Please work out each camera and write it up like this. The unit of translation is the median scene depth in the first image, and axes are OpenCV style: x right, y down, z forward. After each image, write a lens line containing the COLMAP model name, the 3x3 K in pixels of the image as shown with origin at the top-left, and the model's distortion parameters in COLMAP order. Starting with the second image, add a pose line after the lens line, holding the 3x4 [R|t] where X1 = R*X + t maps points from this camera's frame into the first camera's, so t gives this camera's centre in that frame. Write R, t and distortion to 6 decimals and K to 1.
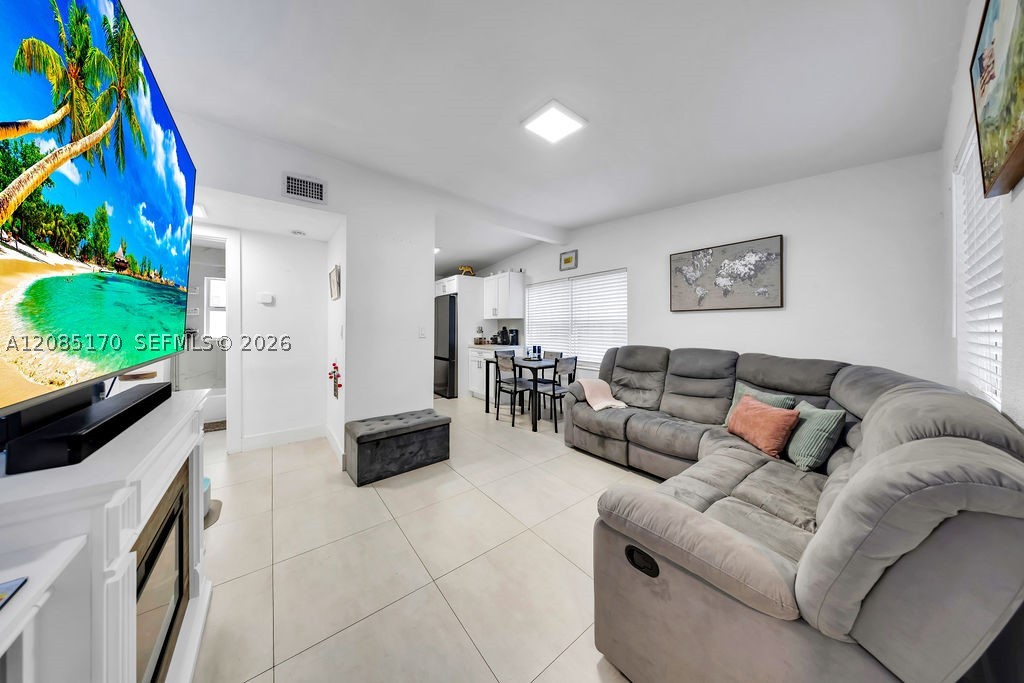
lens RADIAL K [[335.3, 0, 538.8], [0, 335.3, 341.9], [0, 0, 1]] dist [-0.000286, -0.000064]
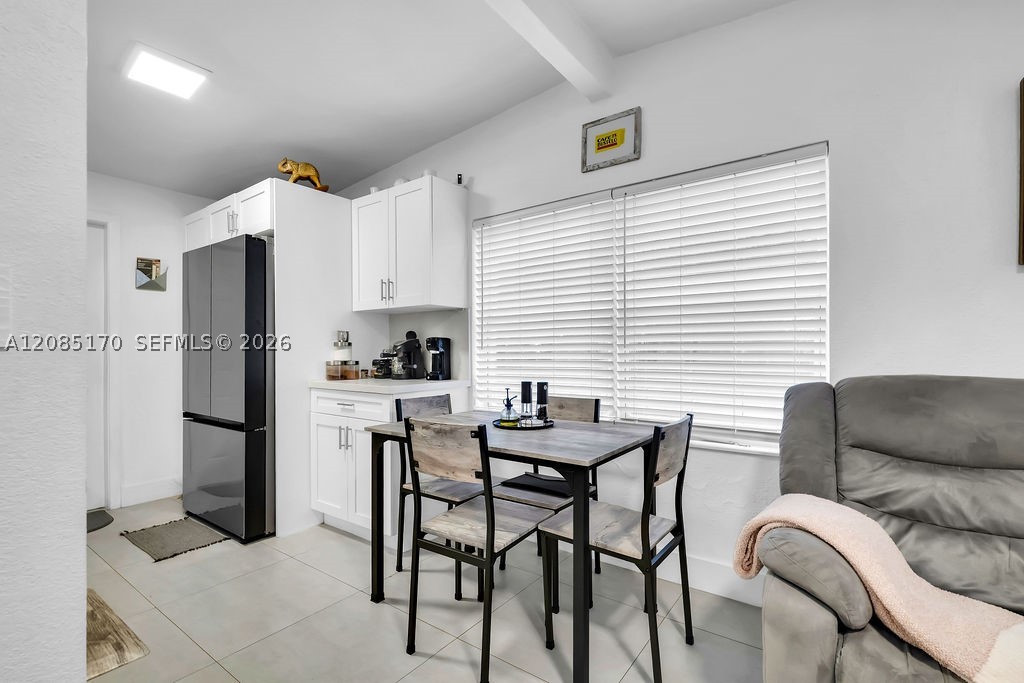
lens RADIAL K [[459.8, 0, 517.7], [0, 459.8, 356.0], [0, 0, 1]] dist [0.000369, 0.000029]
pose [[0.971989, -0.010887, 0.234773, -0.113568], [0.017618, 0.999491, -0.026592, -0.001501], [-0.234364, 0.029983, 0.971687, 0.496258]]
